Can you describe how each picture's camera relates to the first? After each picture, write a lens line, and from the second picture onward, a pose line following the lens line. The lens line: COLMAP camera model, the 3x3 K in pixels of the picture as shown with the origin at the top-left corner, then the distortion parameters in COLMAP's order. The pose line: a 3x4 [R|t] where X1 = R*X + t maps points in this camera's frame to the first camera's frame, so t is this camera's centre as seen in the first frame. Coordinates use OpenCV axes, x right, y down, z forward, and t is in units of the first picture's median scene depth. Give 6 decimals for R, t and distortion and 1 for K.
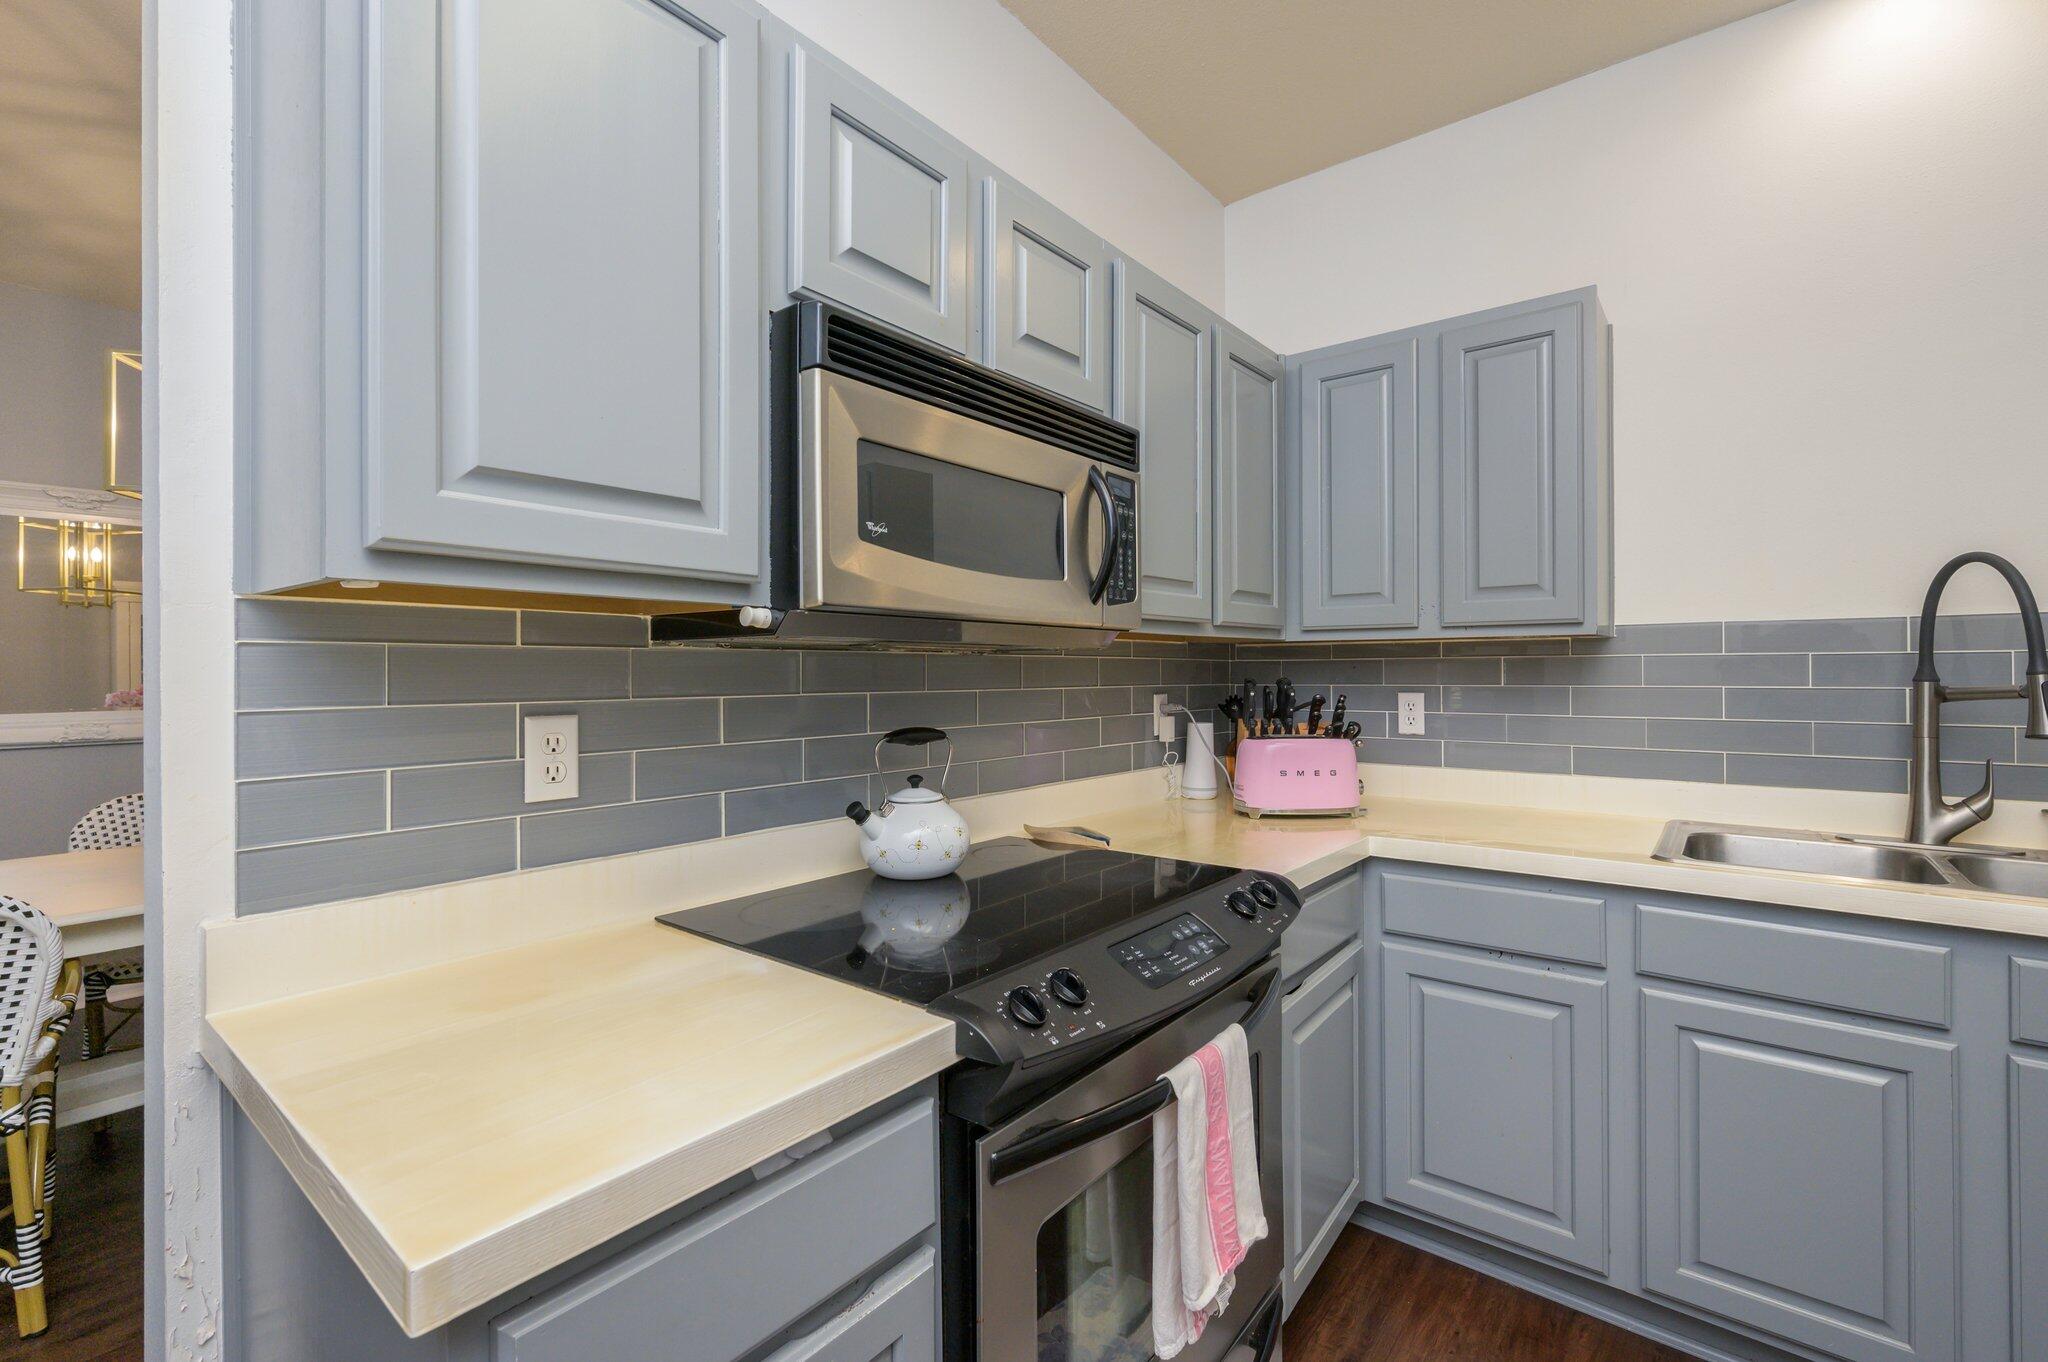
lens RADIAL K [[889.7, 0, 1021.9], [0, 889.7, 673.2], [0, 0, 1]] dist [-0.001458, -0.000290]
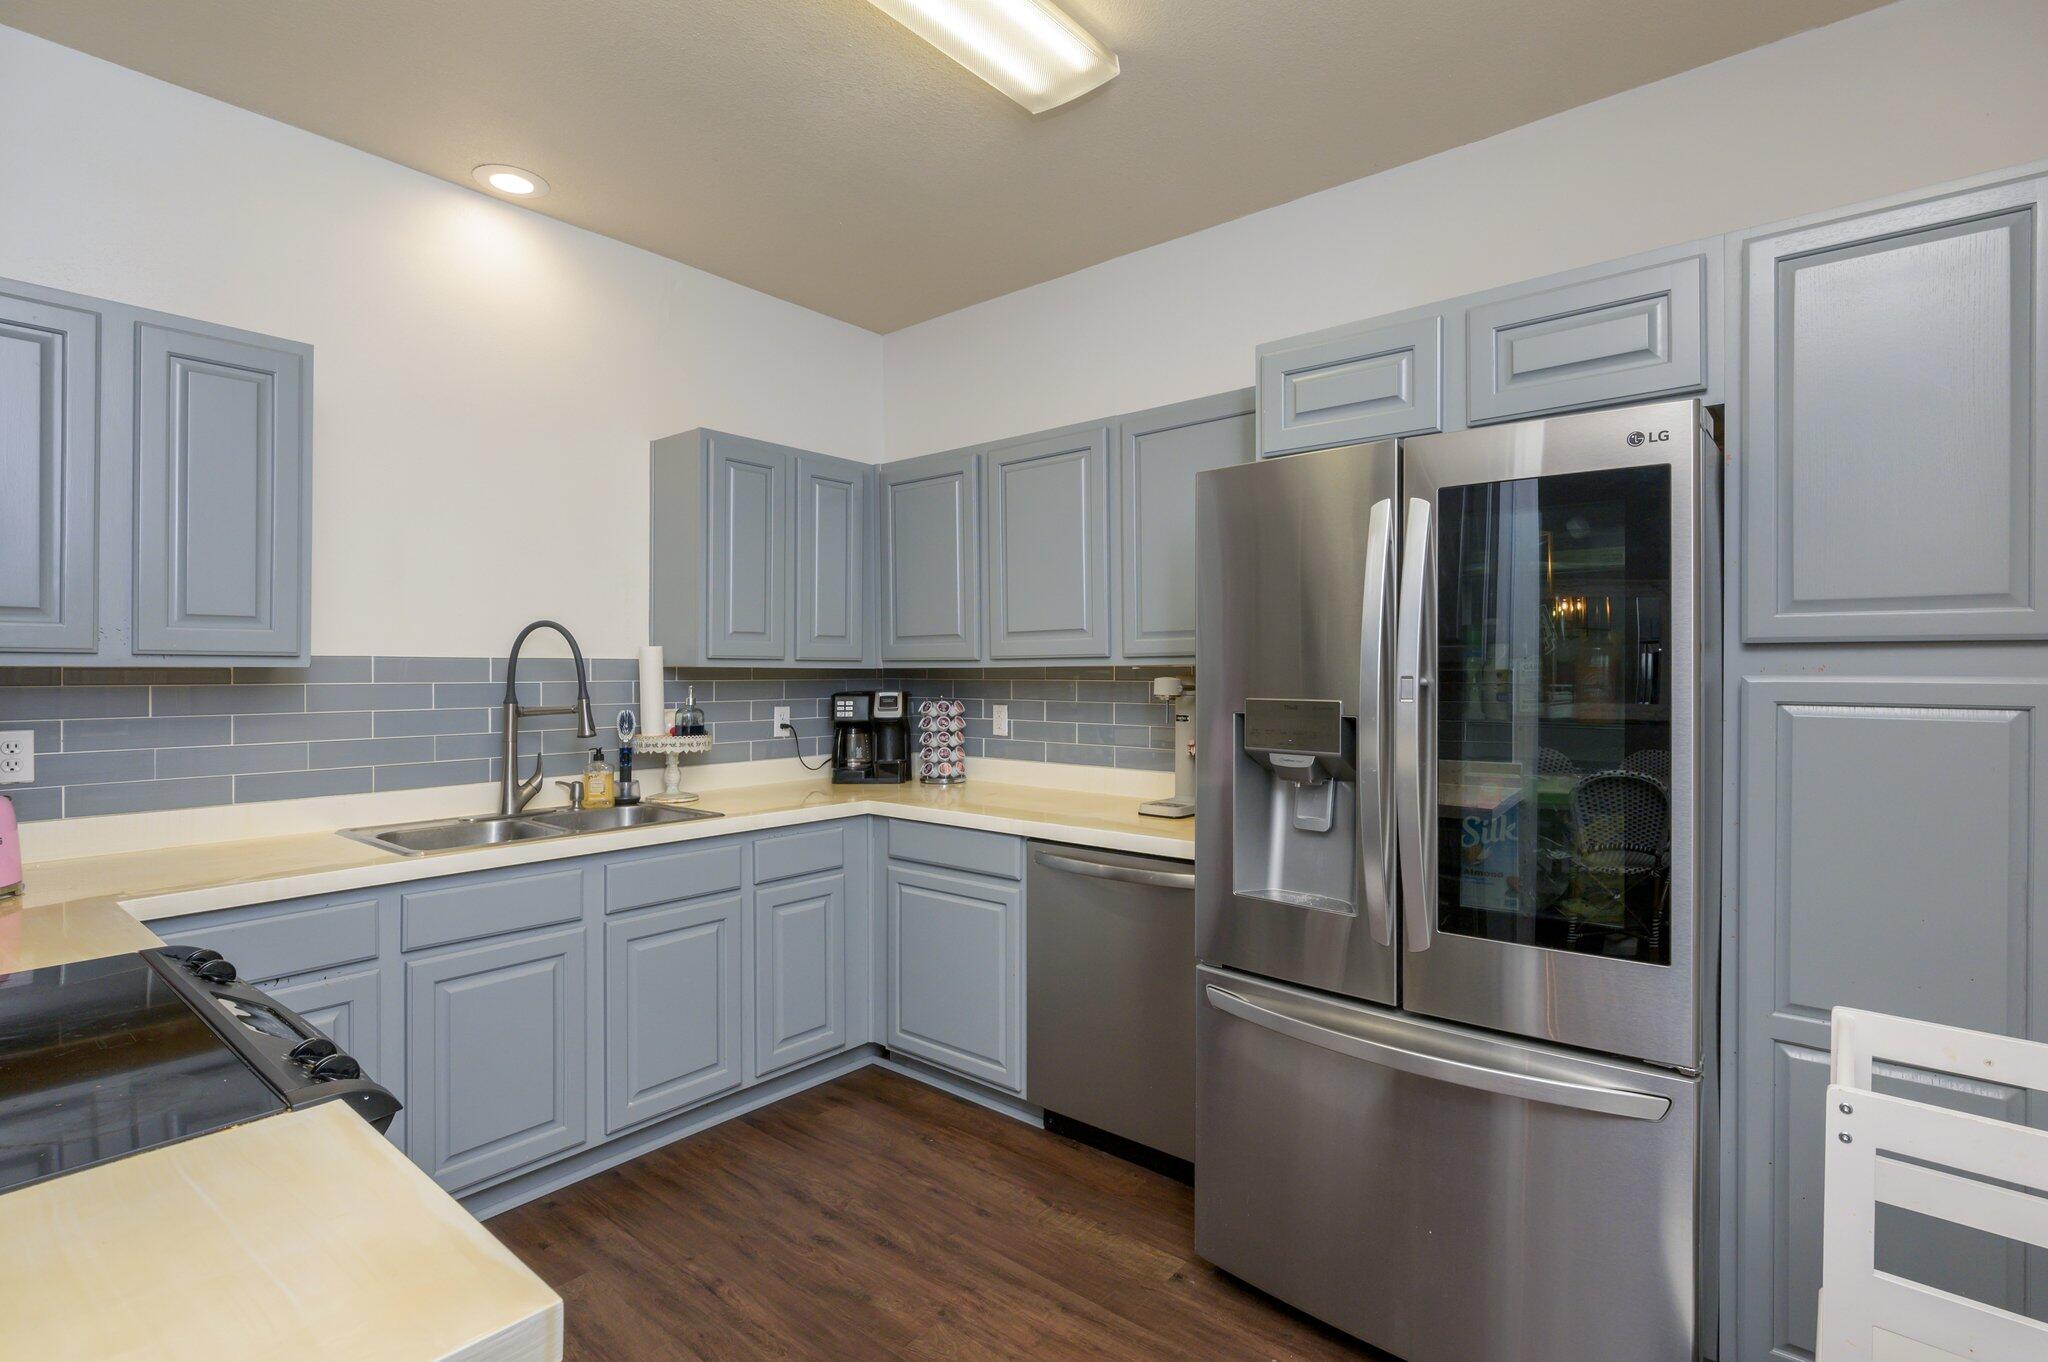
lens RADIAL K [[962.2, 0, 1026.2], [0, 962.2, 671.0], [0, 0, 1]] dist [-0.000119, -0.000094]
pose [[0.017141, 0.003868, 0.999846, -0.537531], [0.000966, 0.999992, -0.003885, -0.035763], [-0.999853, 0.001032, 0.017137, 0.111967]]
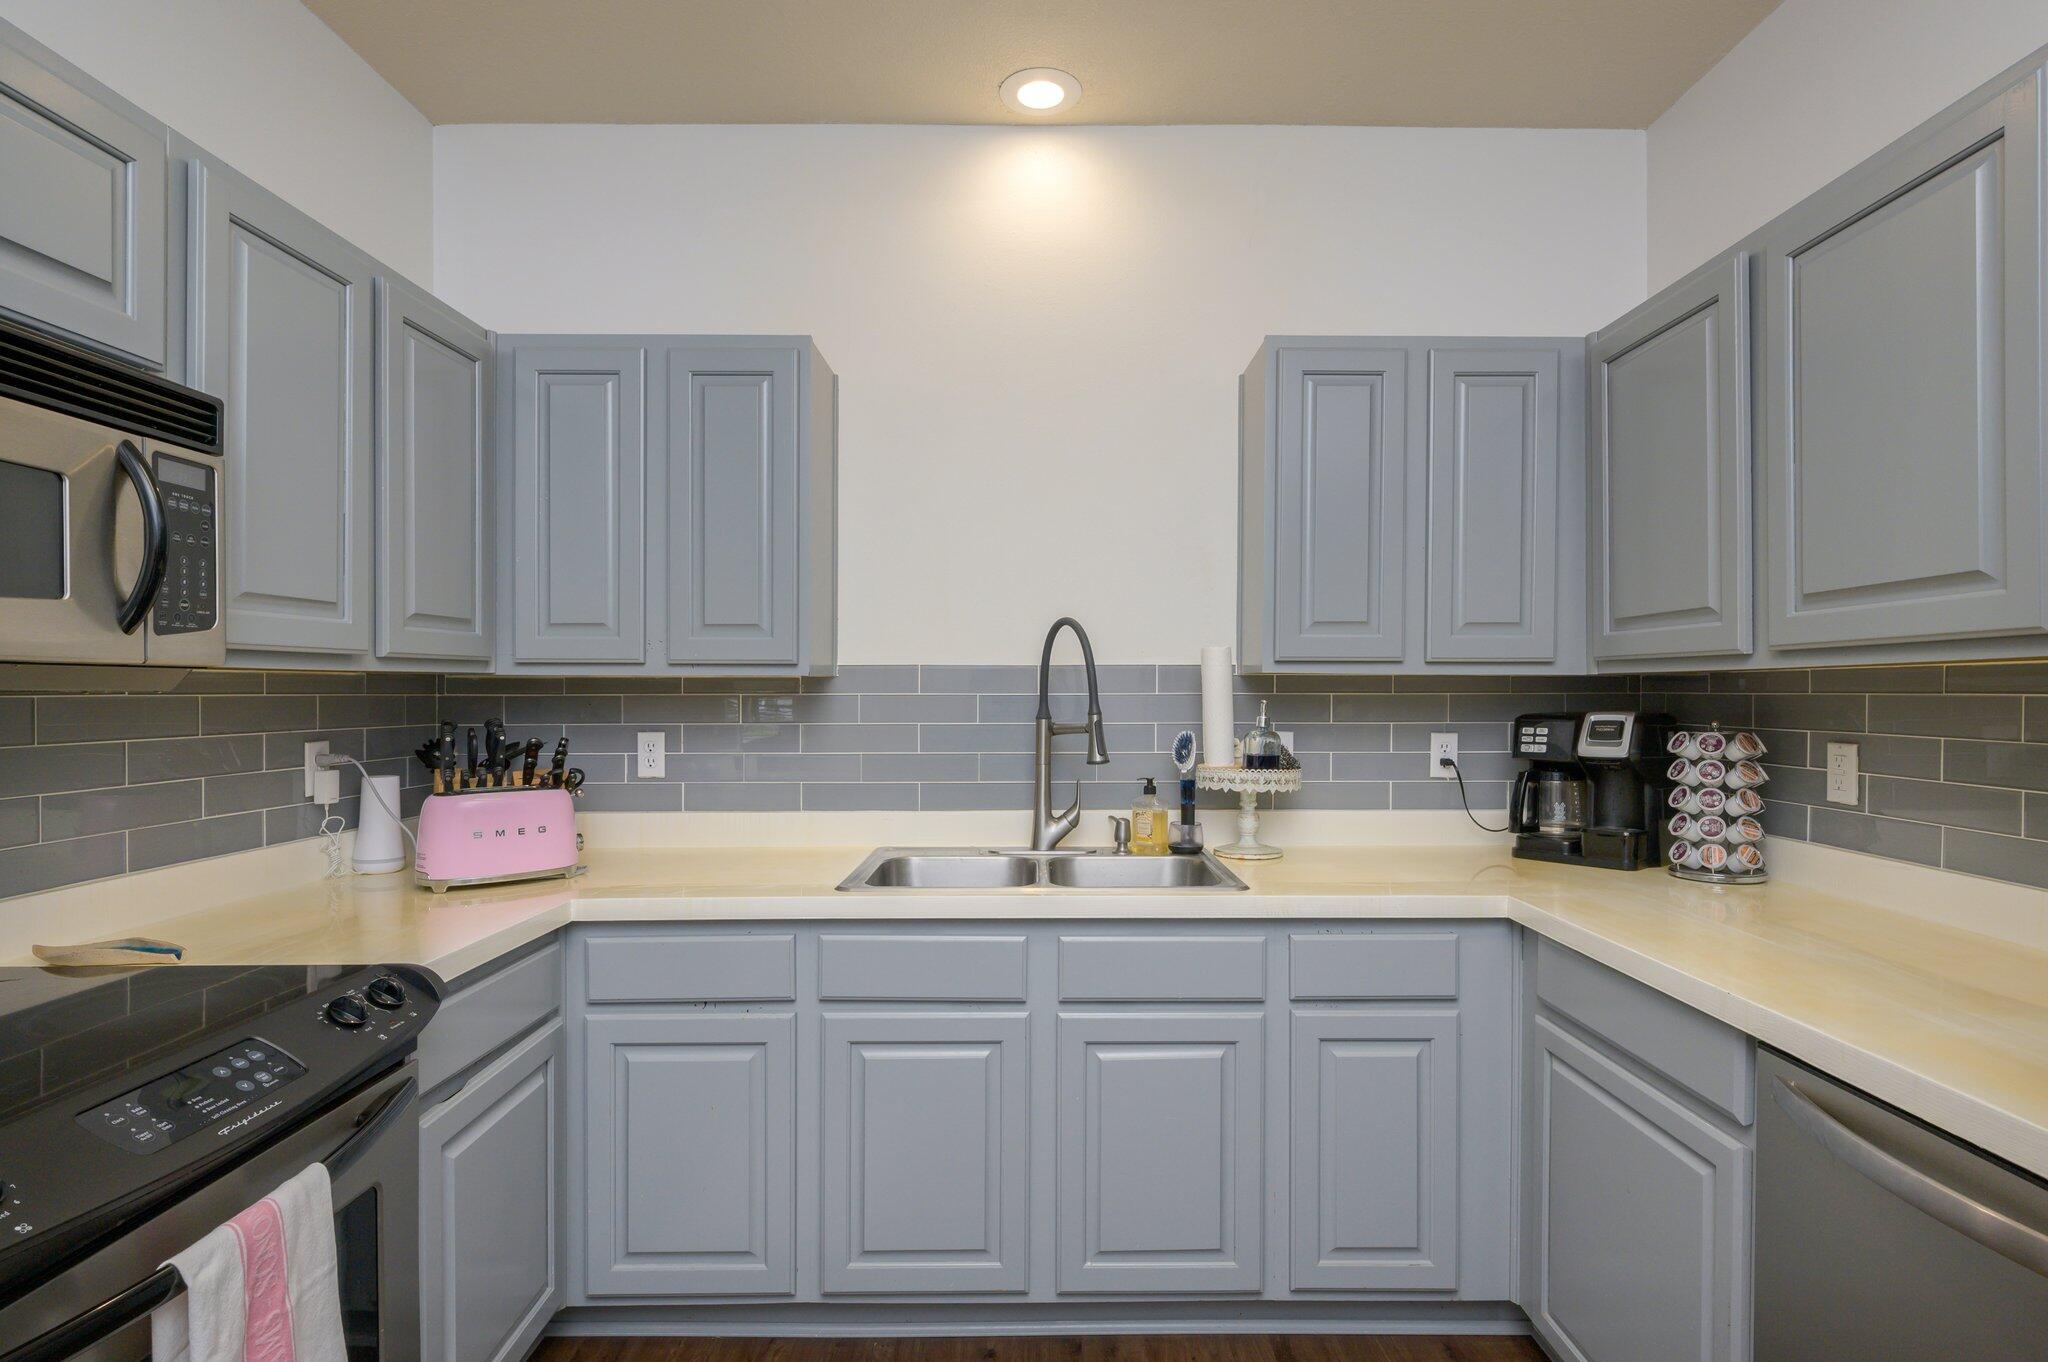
lens RADIAL K [[1021.9, 0, 1048.2], [0, 1021.9, 701.4], [0, 0, 1]] dist [-0.001449, -0.000693]
pose [[0.773196, -0.004404, 0.634151, 0.115337], [-0.001389, 0.999962, 0.008639, -0.026183], [-0.634165, -0.007561, 0.773161, -0.100005]]
